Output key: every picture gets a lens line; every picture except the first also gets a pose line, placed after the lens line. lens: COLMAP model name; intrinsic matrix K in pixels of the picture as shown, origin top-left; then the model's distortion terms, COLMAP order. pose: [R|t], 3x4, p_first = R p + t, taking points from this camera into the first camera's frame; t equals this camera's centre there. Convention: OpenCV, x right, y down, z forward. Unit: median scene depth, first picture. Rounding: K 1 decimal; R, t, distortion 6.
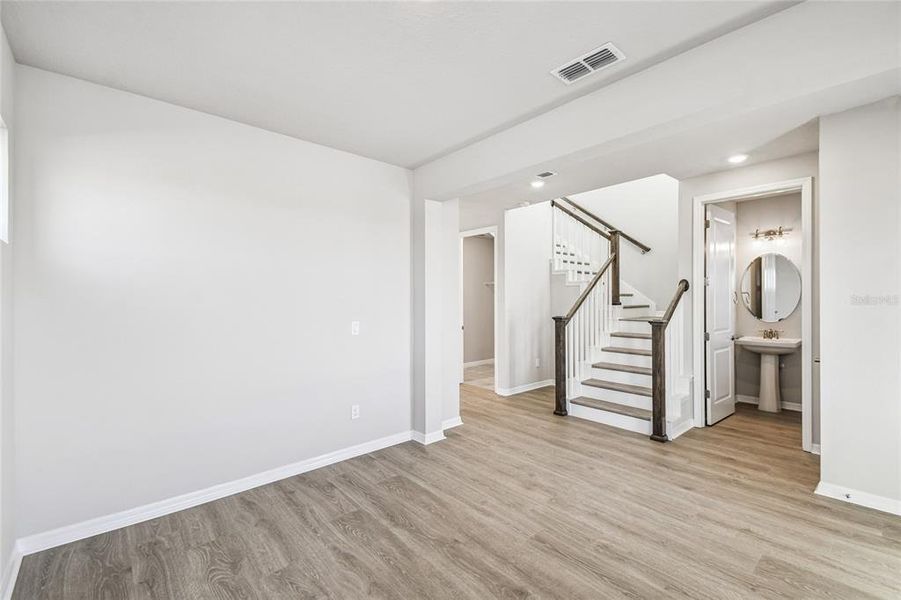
lens RADIAL K [[397.0, 0, 451.3], [0, 397.0, 301.7], [0, 0, 1]] dist [0.034114, -0.013098]
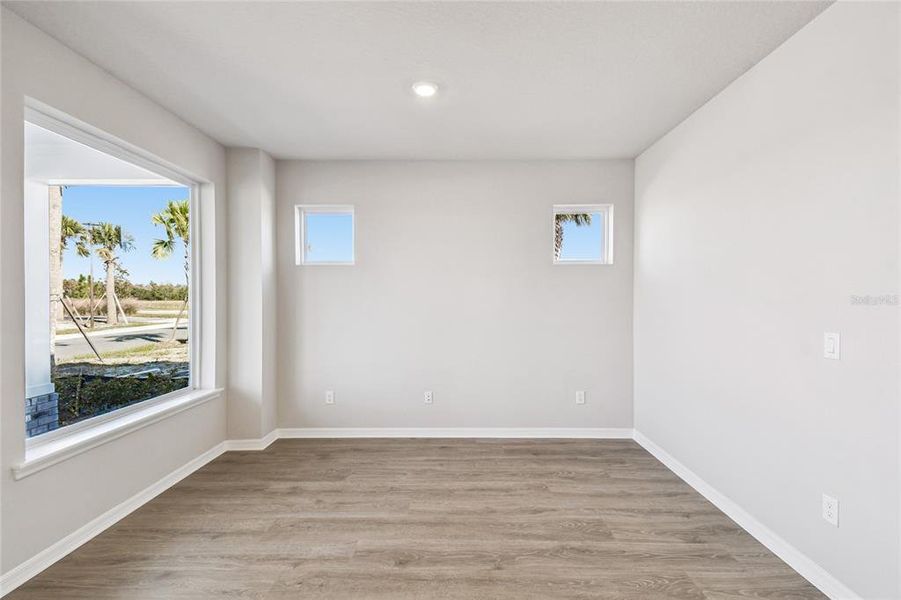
lens RADIAL K [[397.0, 0, 451.0], [0, 397.0, 299.3], [0, 0, 1]] dist [0.034114, -0.013098]
pose [[-0.690169, 0.003133, -0.723641, 0.687124], [-0.002549, 0.999974, 0.006760, 0.006155], [0.723644, 0.006510, -0.690143, 1.465380]]
